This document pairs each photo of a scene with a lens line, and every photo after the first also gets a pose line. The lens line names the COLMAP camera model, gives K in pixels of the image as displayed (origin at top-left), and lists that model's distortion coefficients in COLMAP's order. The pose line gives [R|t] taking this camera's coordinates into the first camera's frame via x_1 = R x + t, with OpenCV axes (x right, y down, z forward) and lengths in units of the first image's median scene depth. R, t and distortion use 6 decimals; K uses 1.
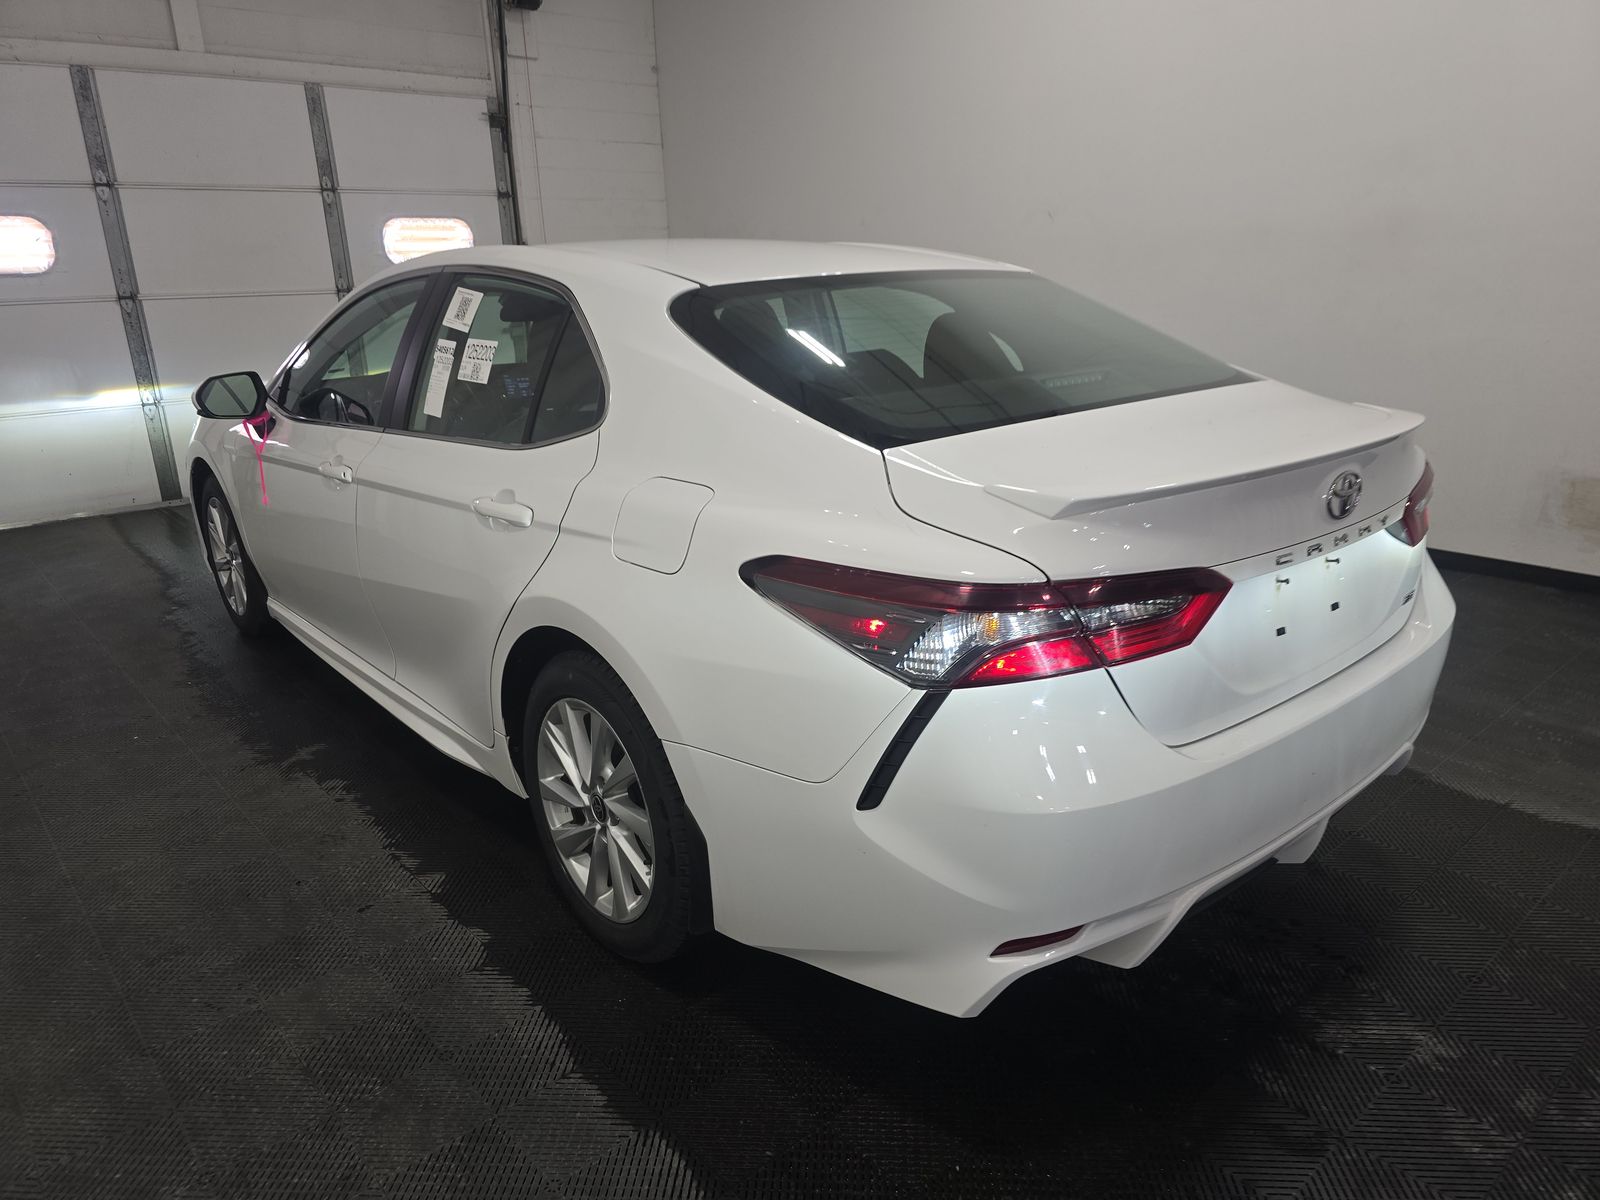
lens RADIAL K [[1074.4, 0, 800.0], [0, 1074.4, 600.0], [0, 0, 1]] dist [0.054715, -0.052398]
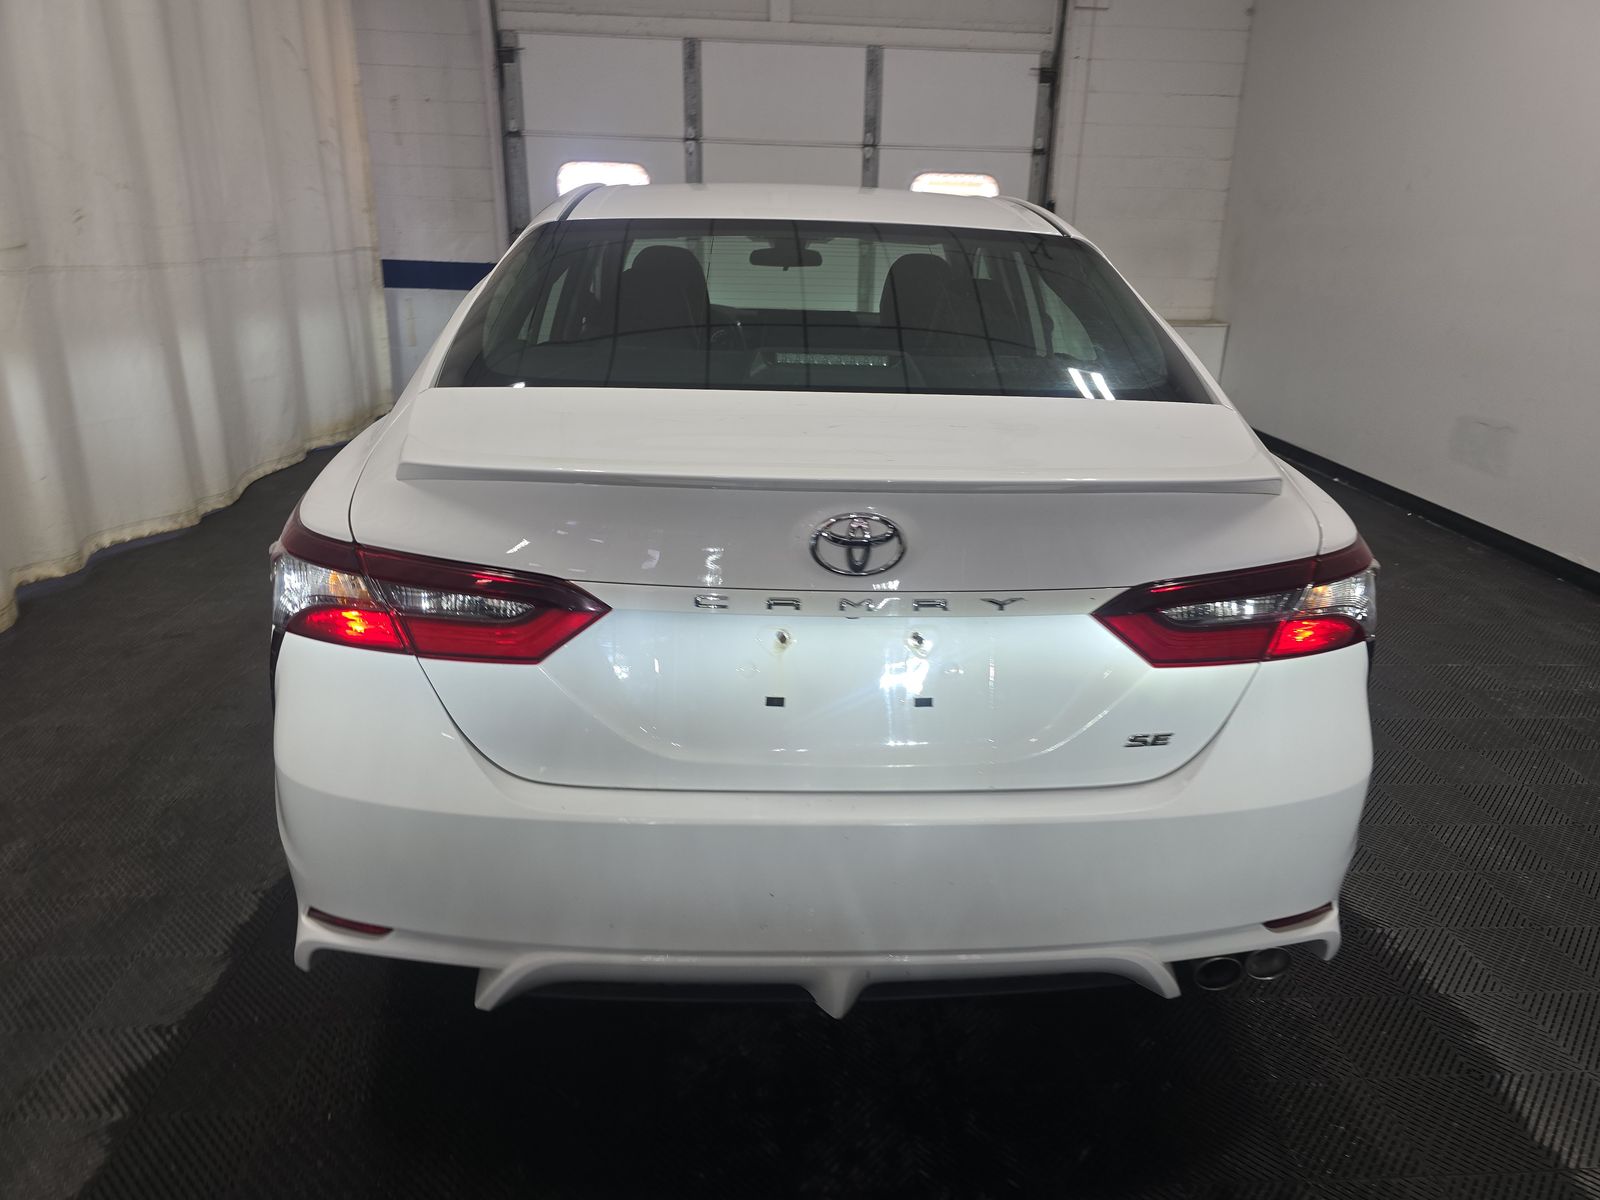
lens RADIAL K [[1058.8, 0, 800.0], [0, 1058.8, 600.0], [0, 0, 1]] dist [0.047475, -0.050059]
pose [[0.789482, 0.247530, -0.561647, 0.238480], [-0.229098, 0.967779, 0.104488, -0.034093], [0.569415, 0.046181, 0.820752, 0.110317]]
